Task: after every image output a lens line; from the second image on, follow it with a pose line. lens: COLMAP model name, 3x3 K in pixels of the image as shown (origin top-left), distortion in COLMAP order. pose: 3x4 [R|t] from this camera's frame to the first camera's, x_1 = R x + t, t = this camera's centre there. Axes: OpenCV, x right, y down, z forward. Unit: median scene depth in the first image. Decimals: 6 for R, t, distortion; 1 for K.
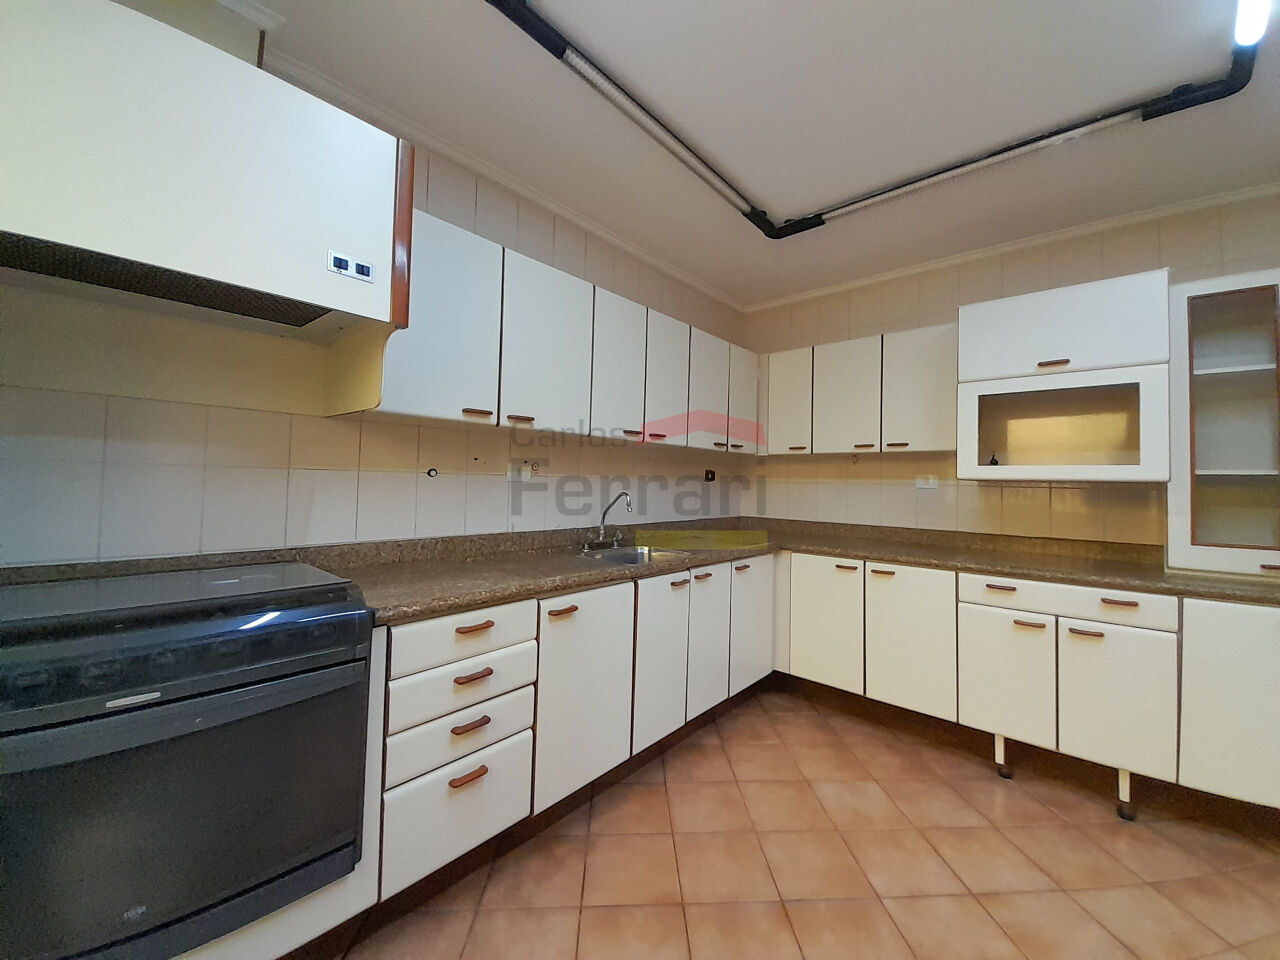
lens RADIAL K [[517.3, 0, 634.9], [0, 517.3, 458.2], [0, 0, 1]] dist [-0.001788, -0.000247]
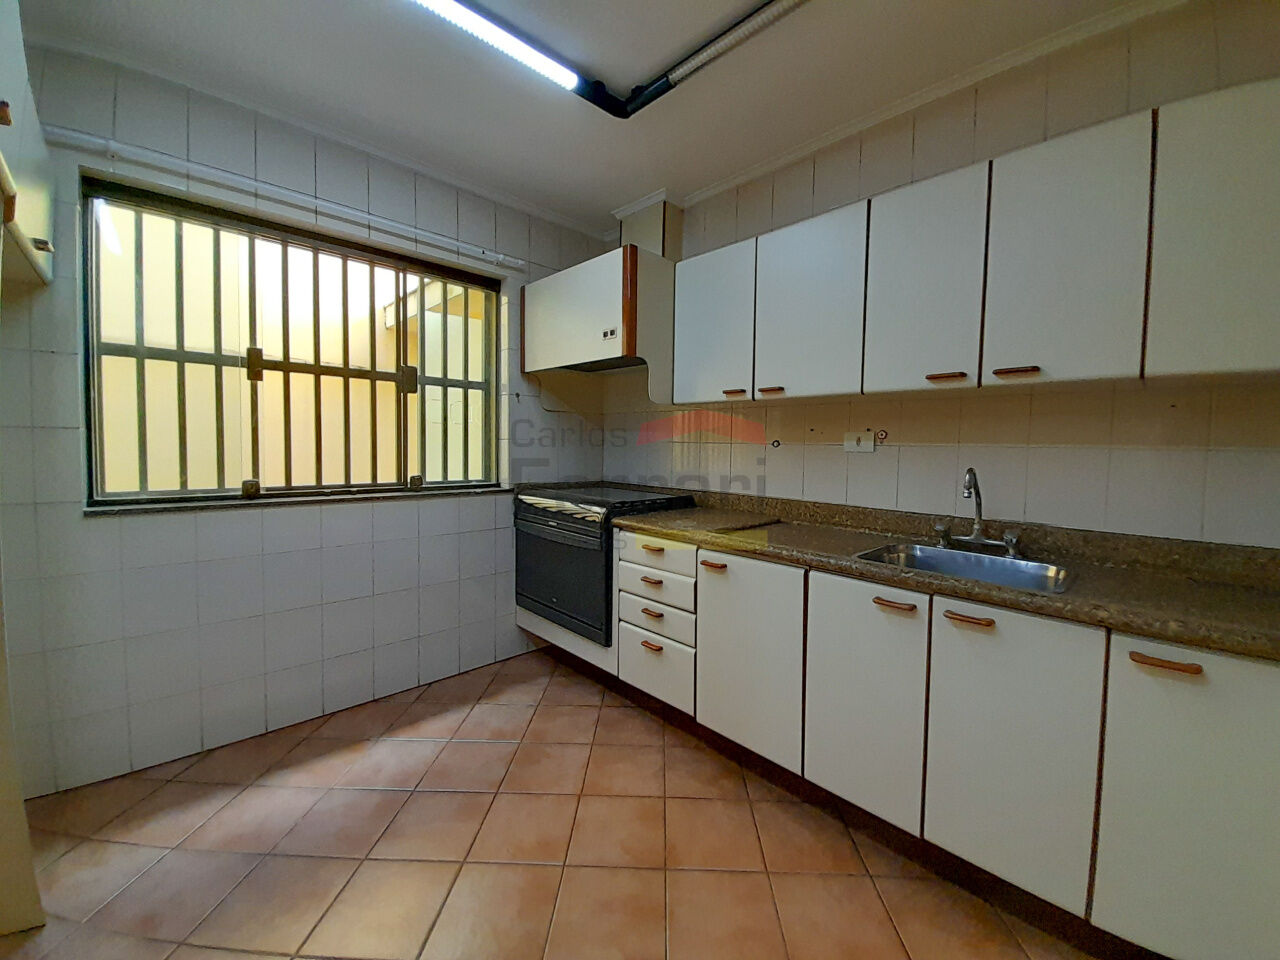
lens RADIAL K [[501.9, 0, 652.1], [0, 501.9, 465.4], [0, 0, 1]] dist [-0.010986, 0.000095]
pose [[-0.090543, 0.013167, -0.995806, 0.855035], [0.020518, 0.999725, 0.011354, 0.063447], [0.995681, -0.019404, -0.090788, 0.885601]]
